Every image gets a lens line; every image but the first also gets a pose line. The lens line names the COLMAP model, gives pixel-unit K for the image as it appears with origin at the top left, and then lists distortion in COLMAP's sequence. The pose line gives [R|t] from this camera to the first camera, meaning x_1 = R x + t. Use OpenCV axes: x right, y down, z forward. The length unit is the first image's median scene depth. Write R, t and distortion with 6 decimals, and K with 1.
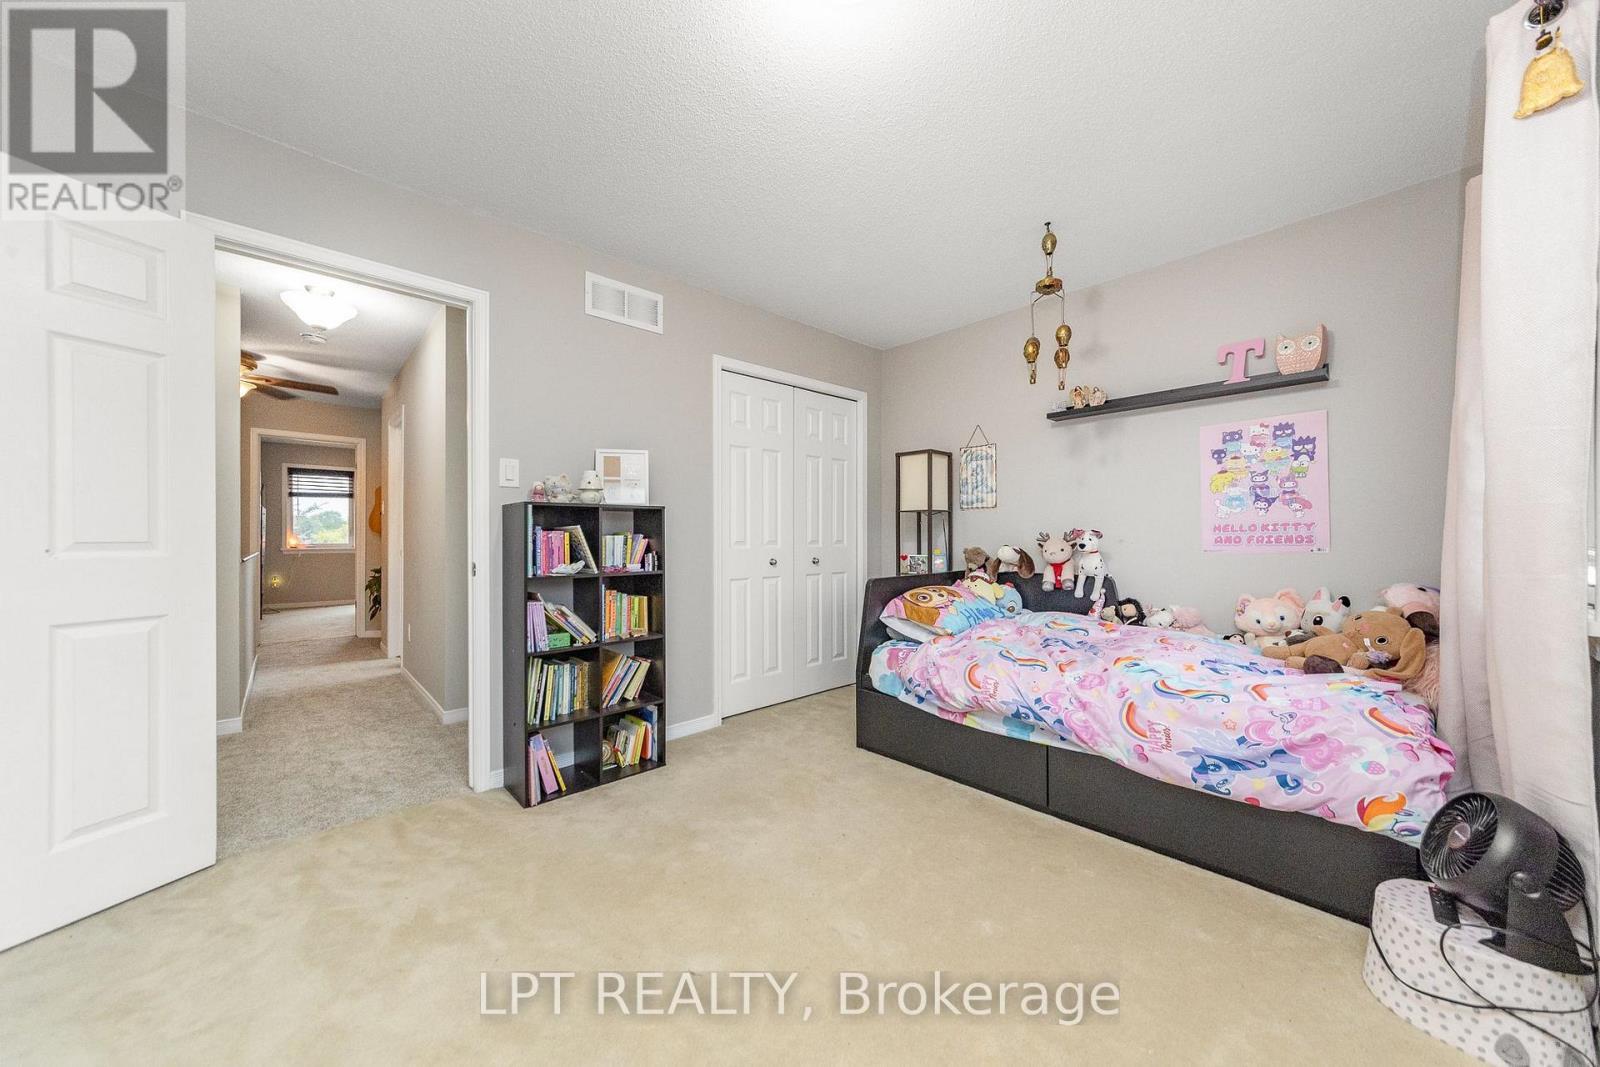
lens RADIAL K [[571.3, 0, 809.3], [0, 571.3, 532.8], [0, 0, 1]] dist [-0.000229, -0.000027]
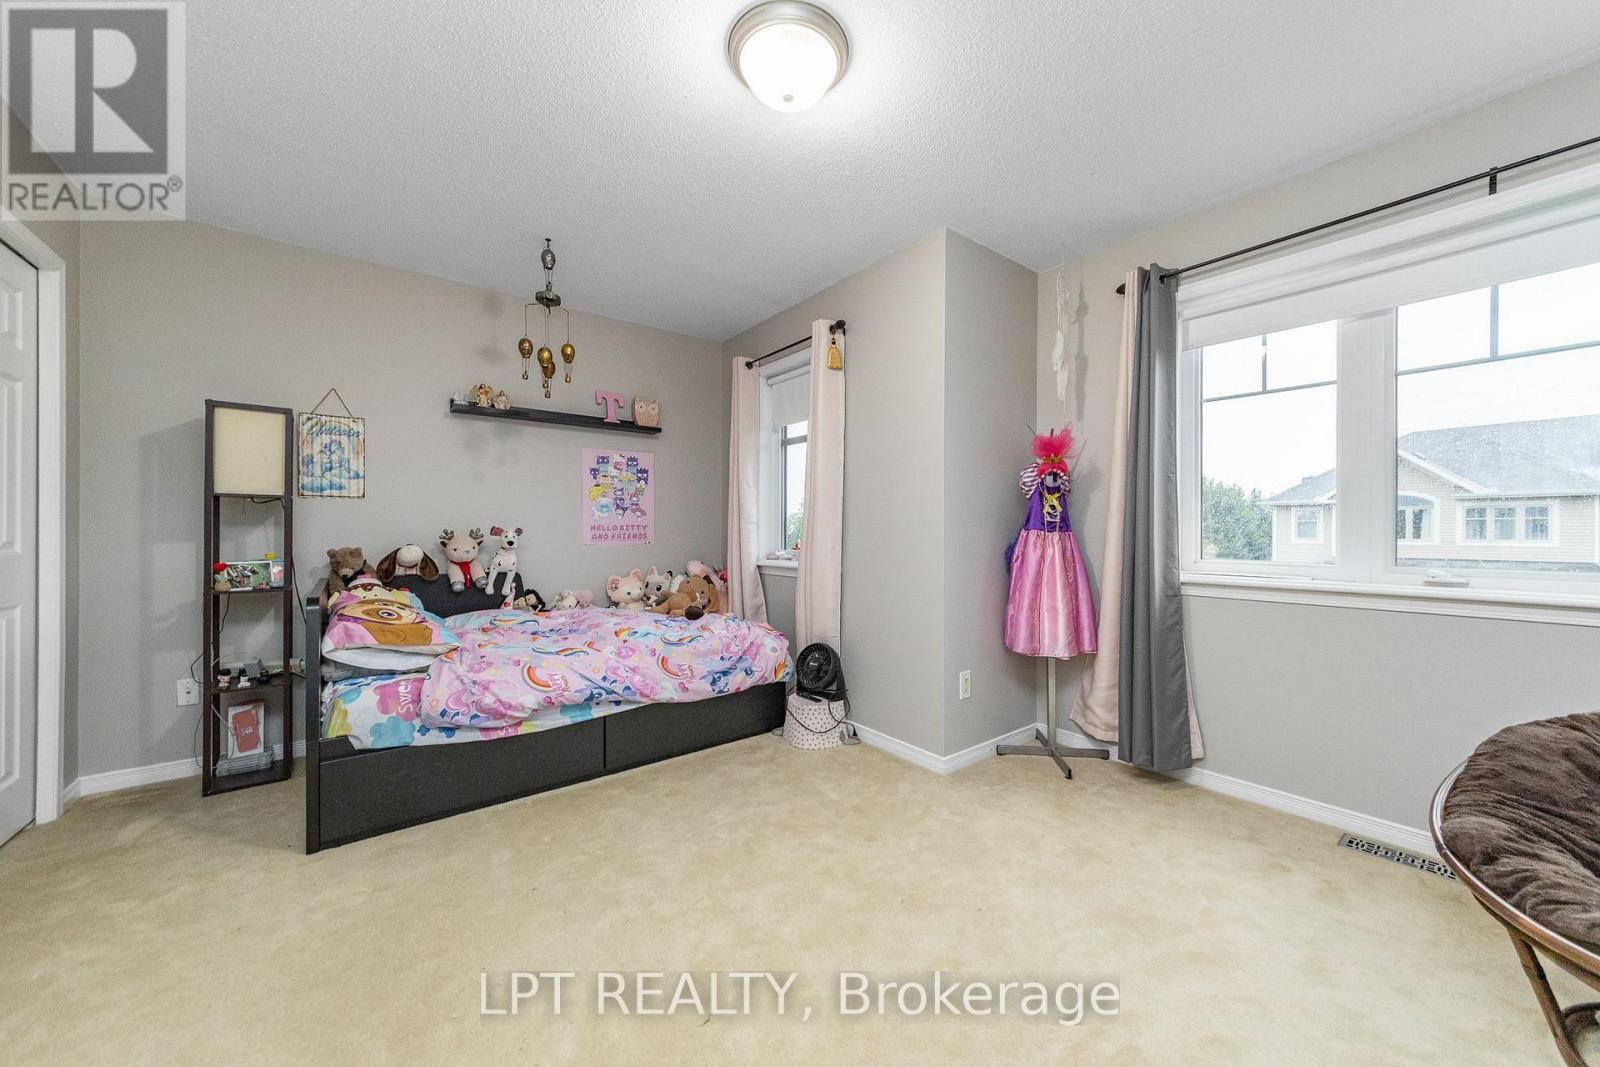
lens RADIAL K [[571.3, 0, 809.3], [0, 571.3, 532.8], [0, 0, 1]] dist [-0.000229, -0.000027]
pose [[0.080701, -0.001018, 0.996738, -0.566107], [-0.010567, 0.999942, 0.001877, -0.003900], [-0.996682, -0.010684, 0.080685, 0.402007]]
